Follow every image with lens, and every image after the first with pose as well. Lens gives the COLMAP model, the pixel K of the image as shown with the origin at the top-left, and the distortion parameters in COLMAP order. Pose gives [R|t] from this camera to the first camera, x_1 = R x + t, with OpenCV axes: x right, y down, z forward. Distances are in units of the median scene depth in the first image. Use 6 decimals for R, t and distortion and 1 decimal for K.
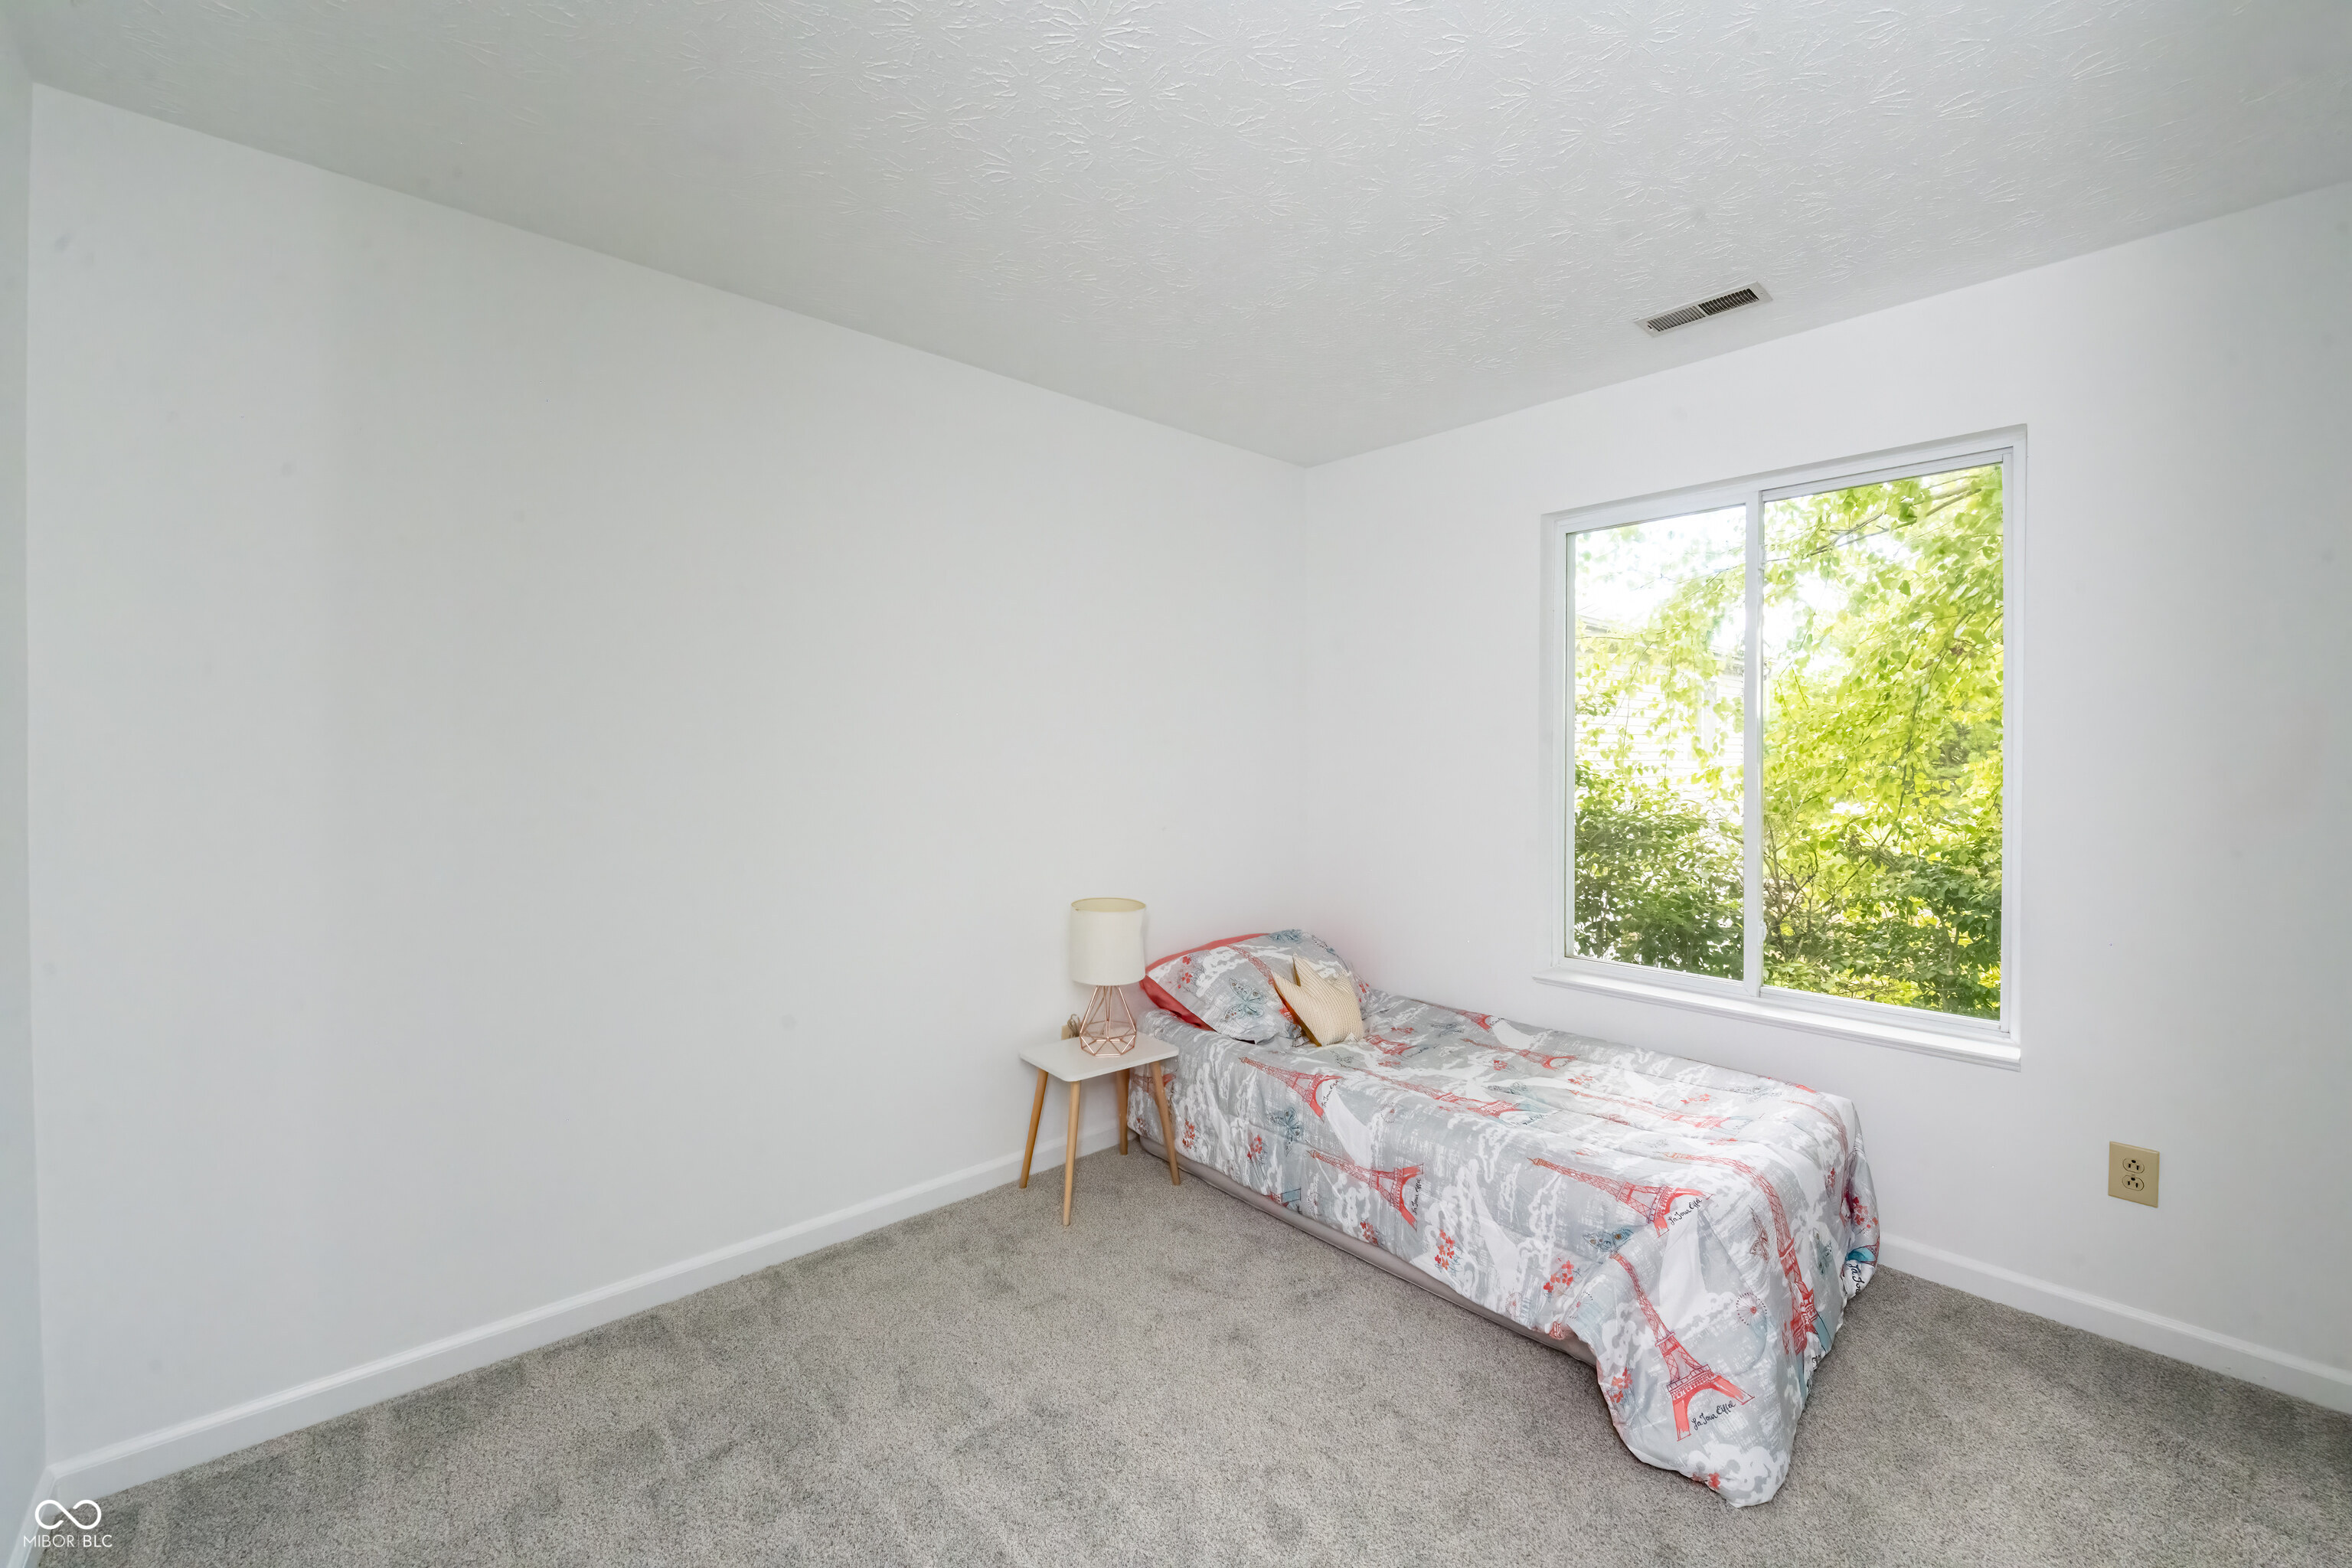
lens RADIAL K [[985.0, 0, 1170.6], [0, 985.0, 785.3], [0, 0, 1]] dist [-0.004314, -0.001428]
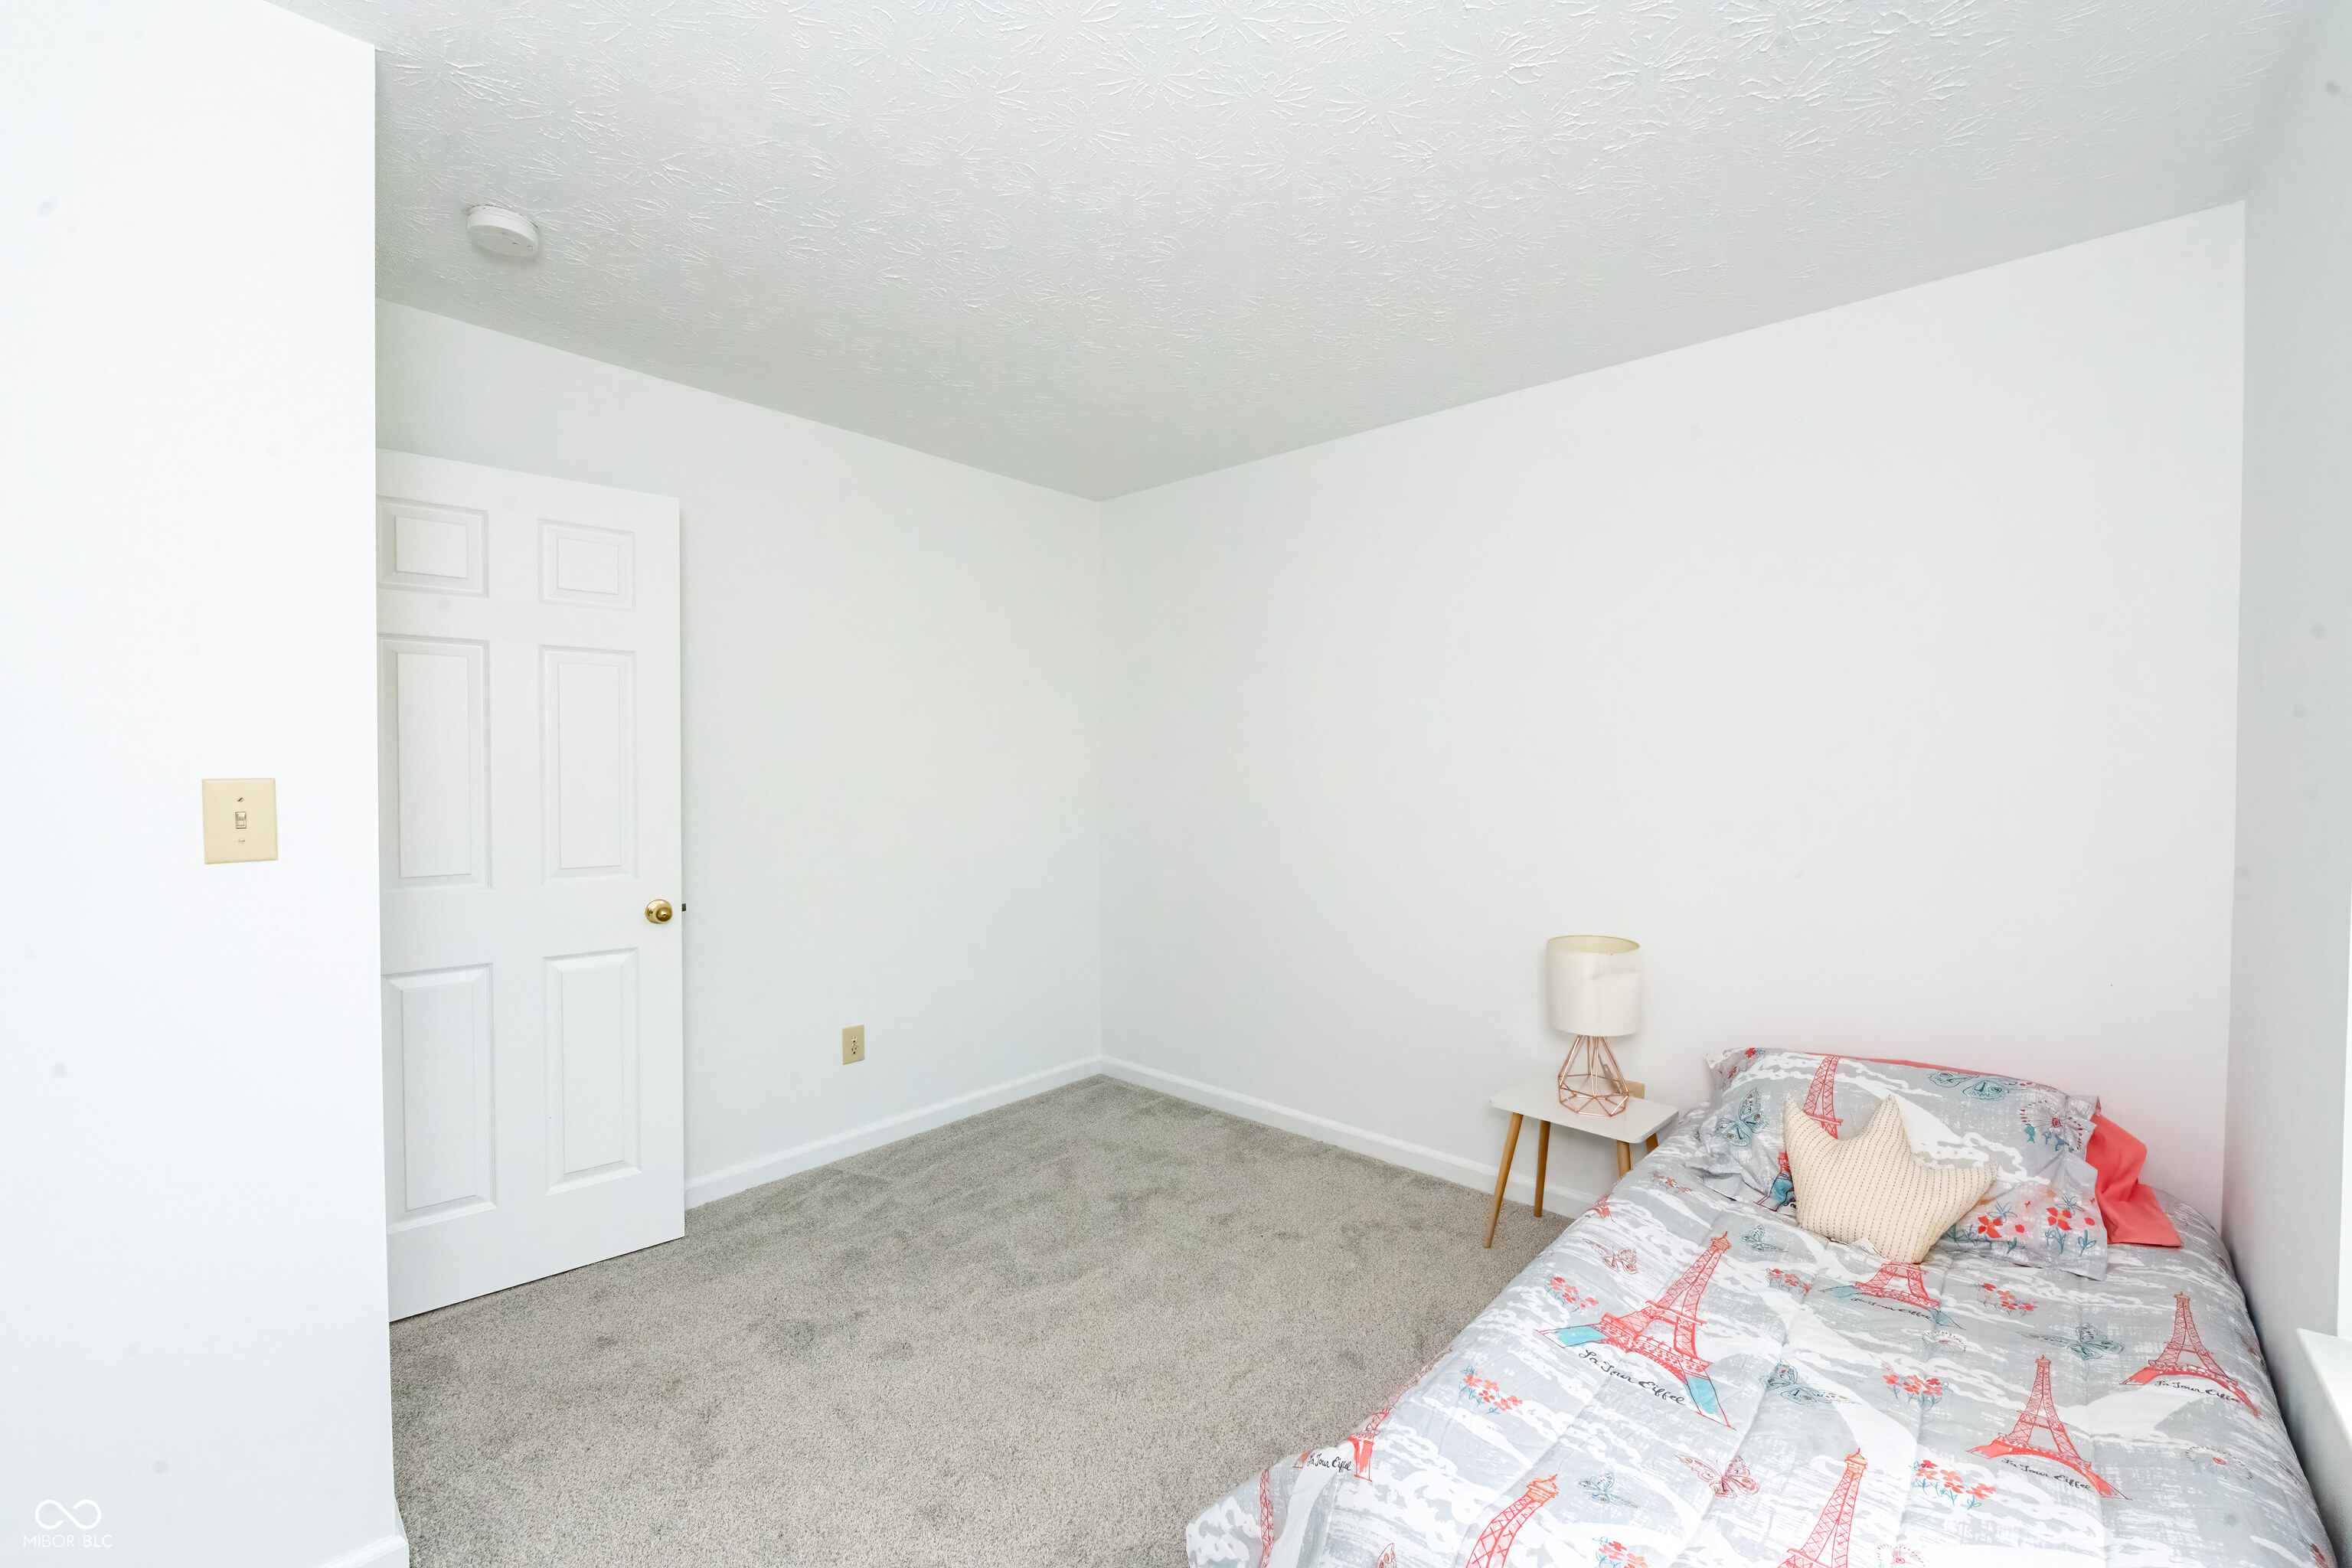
lens RADIAL K [[985.0, 0, 1170.6], [0, 985.0, 785.3], [0, 0, 1]] dist [-0.004314, -0.001428]
pose [[0.101444, 0.028100, -0.994444, 0.881933], [-0.048044, 0.998573, 0.023316, -0.018813], [0.993680, 0.045412, 0.102650, 0.617454]]
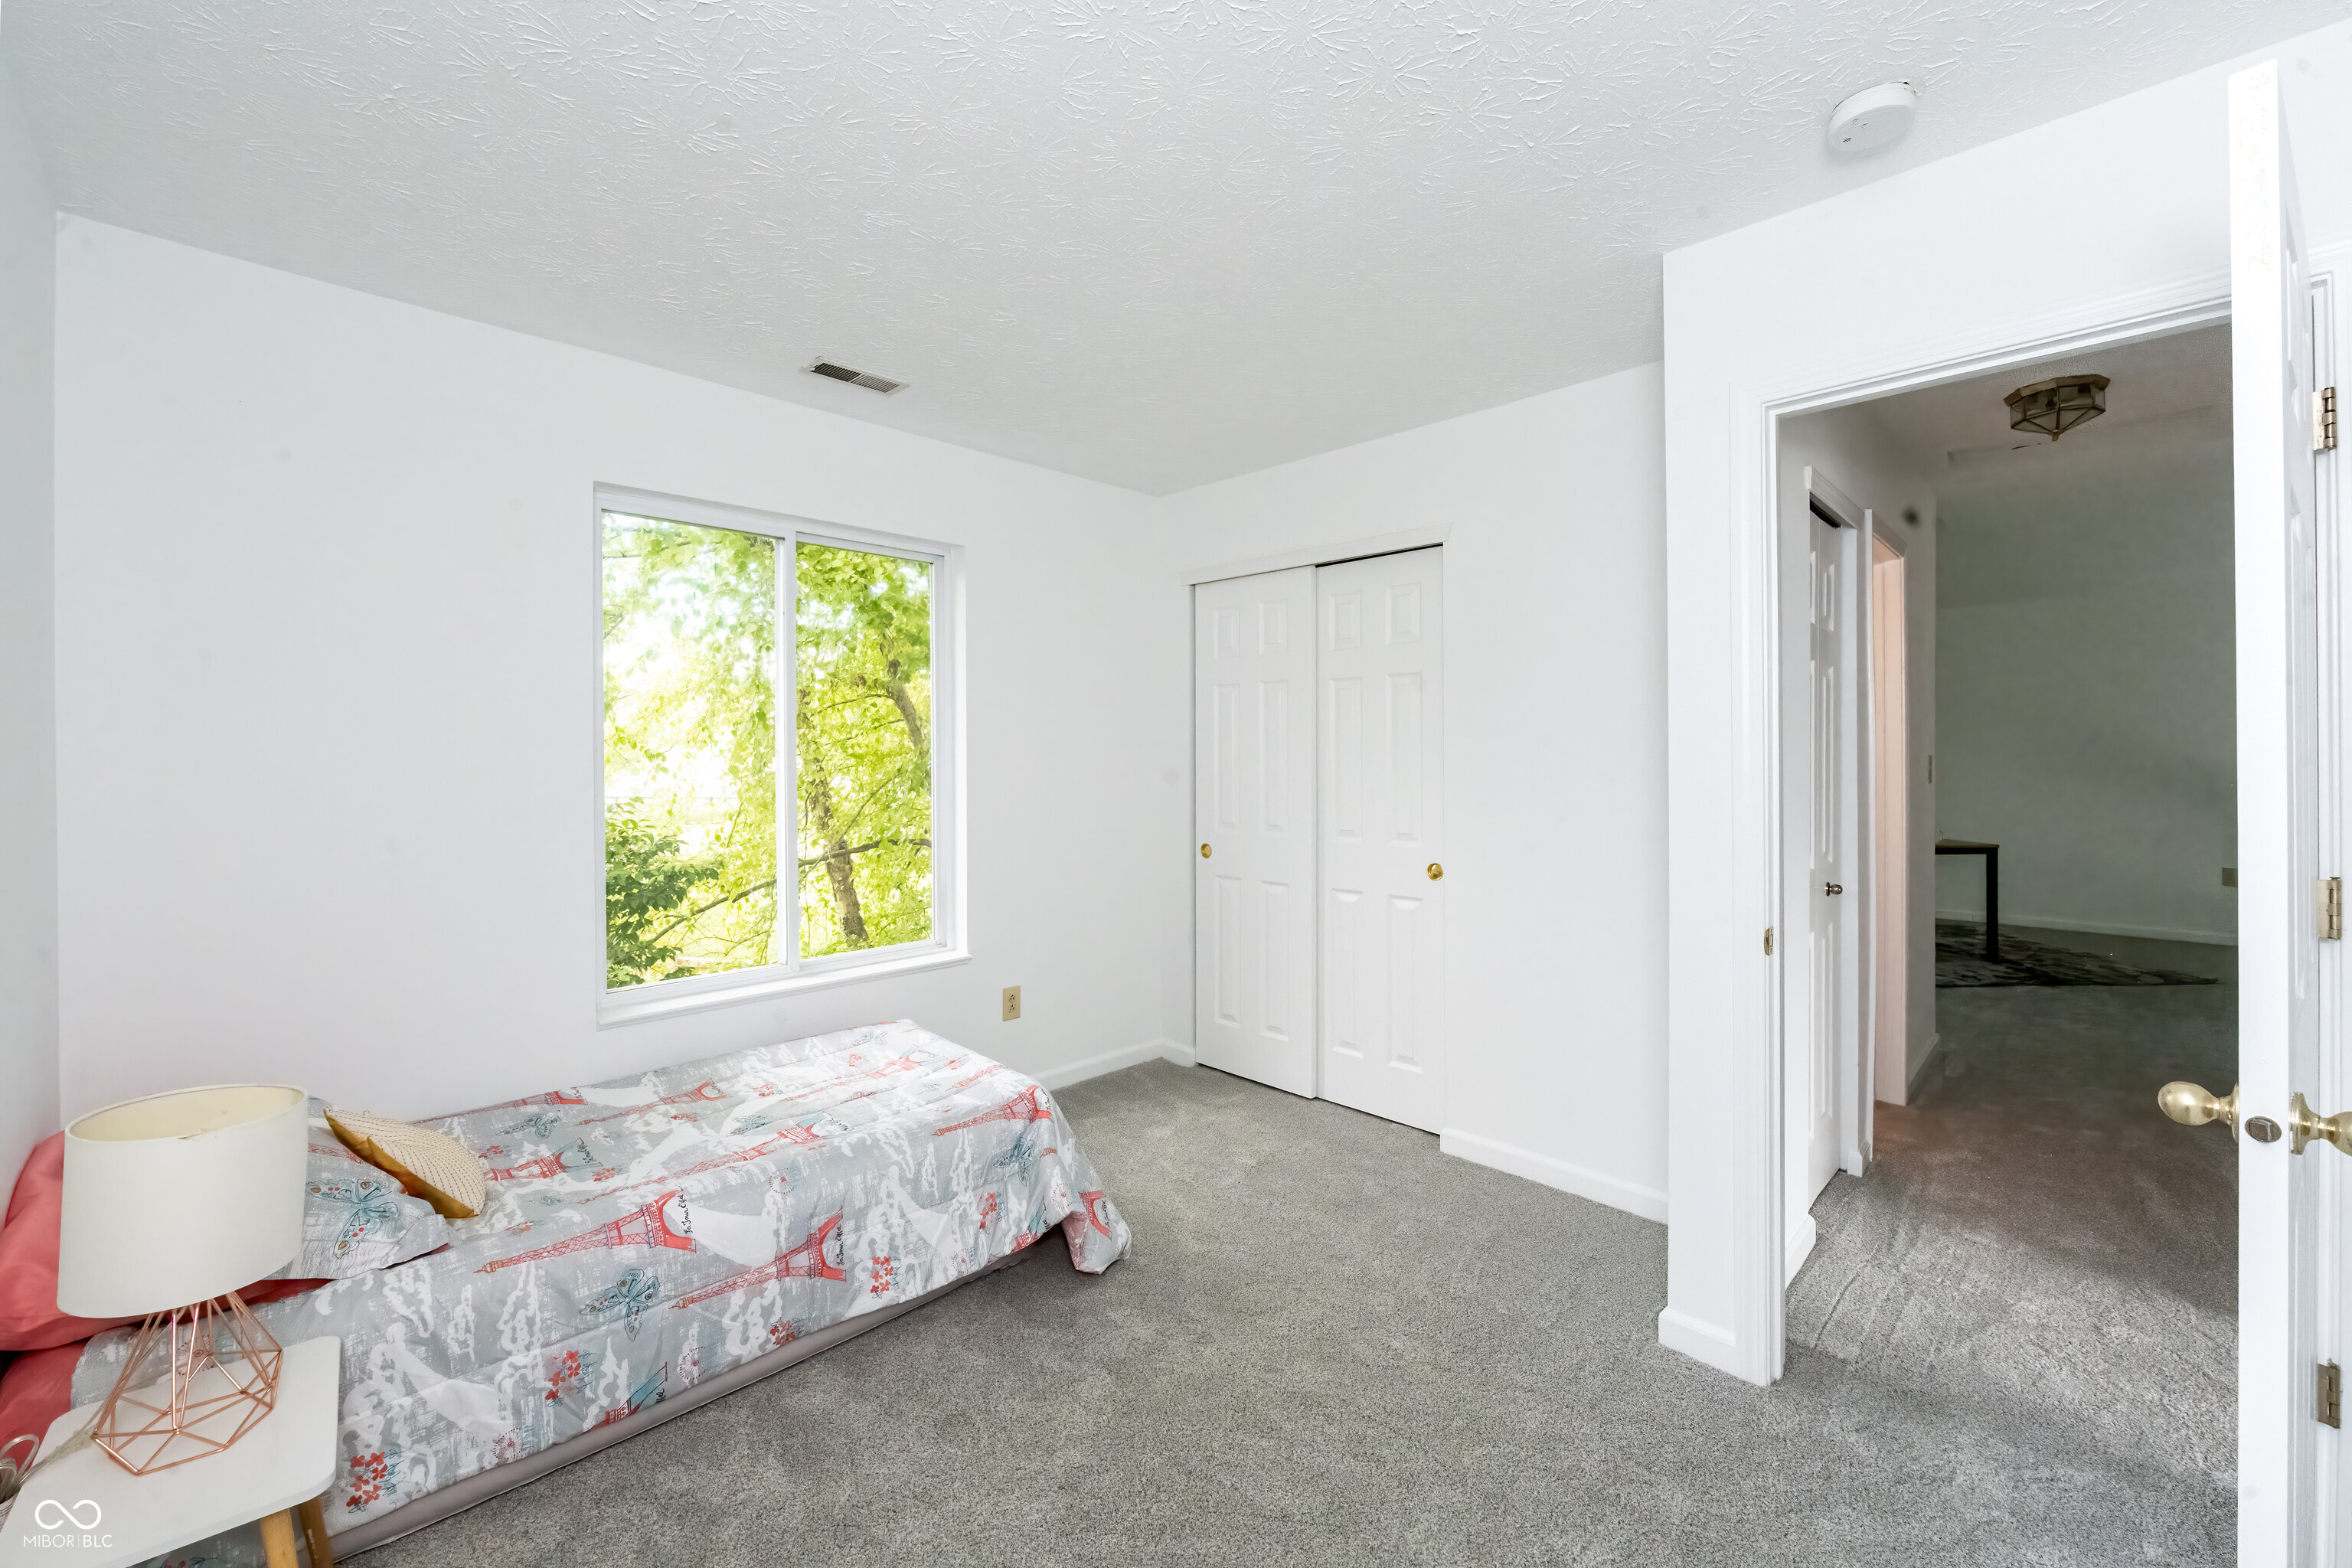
lens RADIAL K [[956.0, 0, 1188.9], [0, 956.0, 793.8], [0, 0, 1]] dist [-0.003177, -0.000359]
pose [[-0.059420, -0.042119, 0.997344, -0.593278], [0.040162, 0.998200, 0.044548, -0.026771], [-0.997425, 0.042703, -0.057621, 0.659315]]
